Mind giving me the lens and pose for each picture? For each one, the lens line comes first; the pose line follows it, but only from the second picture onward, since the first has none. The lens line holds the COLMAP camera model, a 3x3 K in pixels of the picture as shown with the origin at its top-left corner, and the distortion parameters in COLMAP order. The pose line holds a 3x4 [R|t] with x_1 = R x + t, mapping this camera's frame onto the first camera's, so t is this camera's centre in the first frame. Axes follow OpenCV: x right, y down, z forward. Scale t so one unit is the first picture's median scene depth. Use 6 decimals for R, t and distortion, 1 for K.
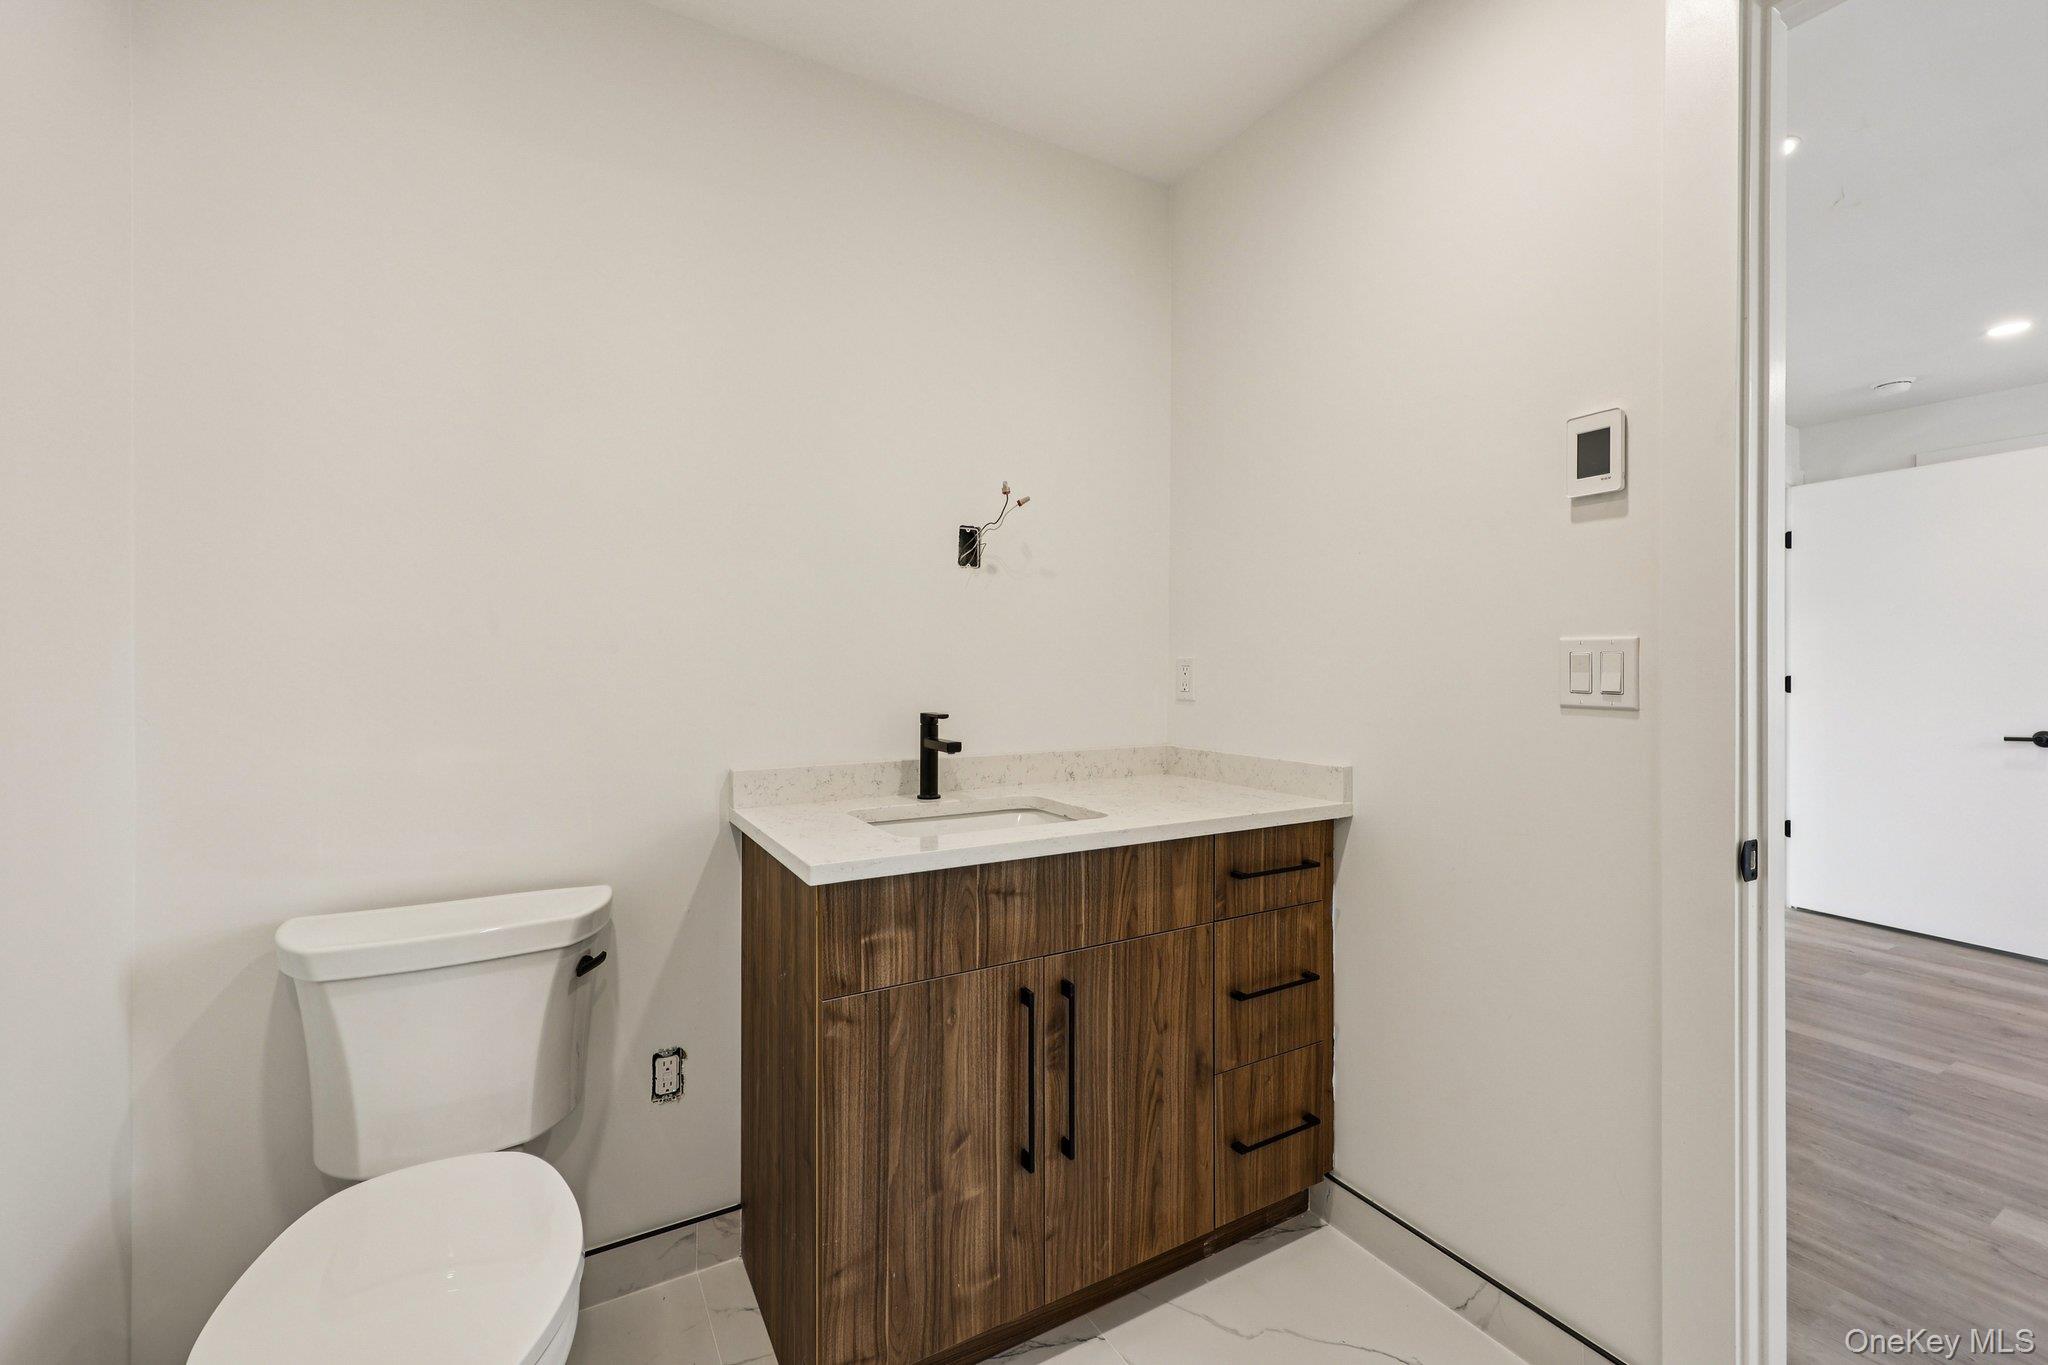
lens RADIAL K [[835.0, 0, 1019.3], [0, 835.0, 668.2], [0, 0, 1]] dist [0.002035, 0.000401]
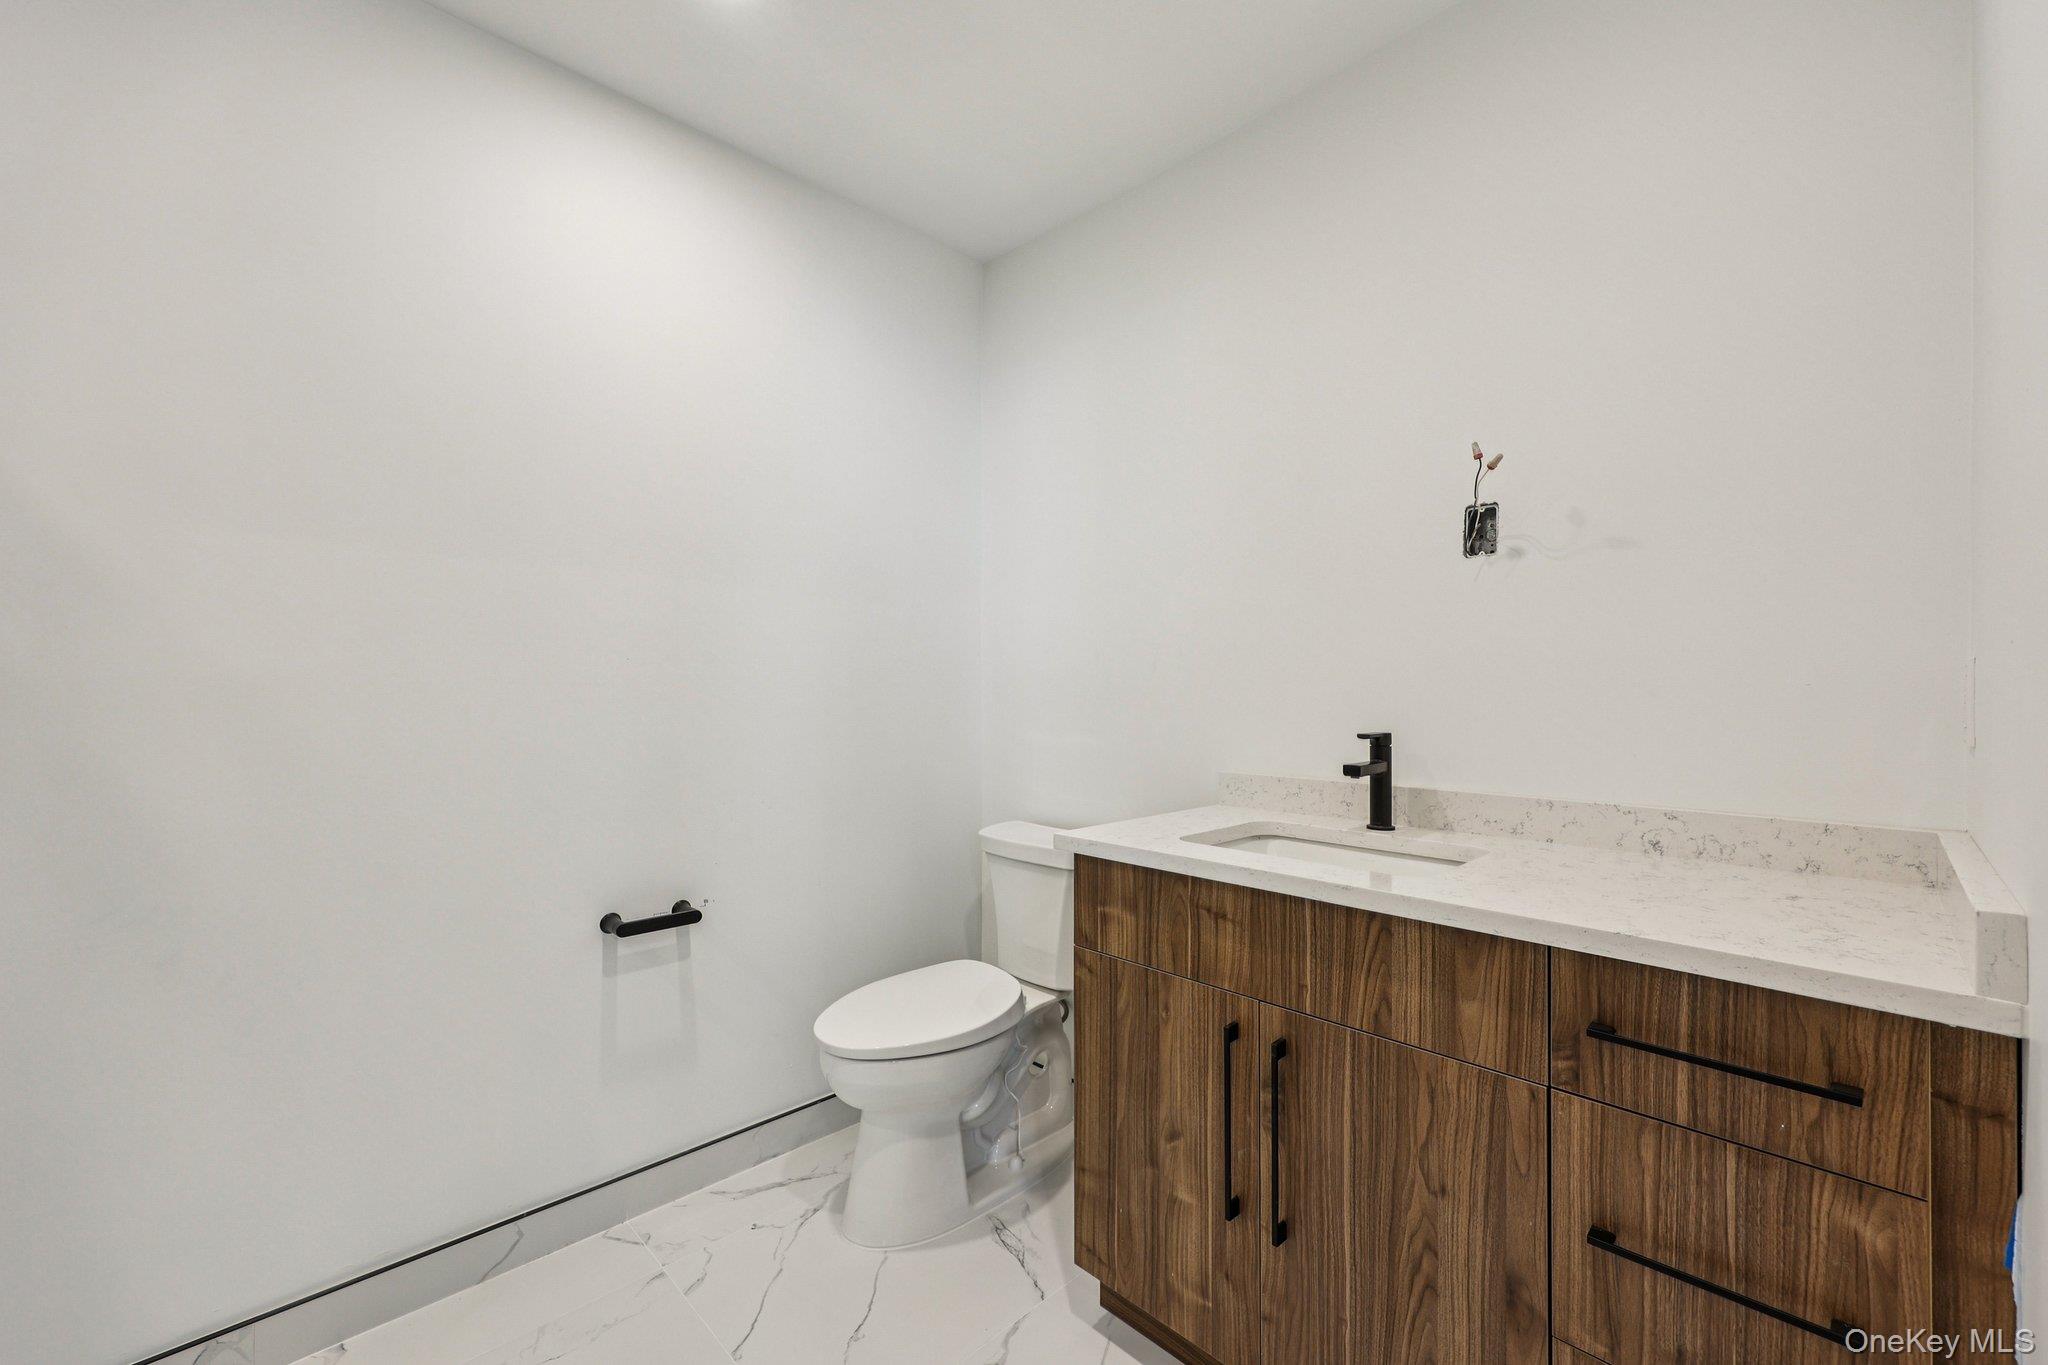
lens RADIAL K [[835.0, 0, 1021.5], [0, 835.0, 678.9], [0, 0, 1]] dist [0.002035, 0.000401]
pose [[0.245645, -0.008761, -0.969320, 0.799988], [0.000681, 0.999960, -0.008865, 0.004556], [0.969360, 0.001518, 0.245641, 0.499415]]
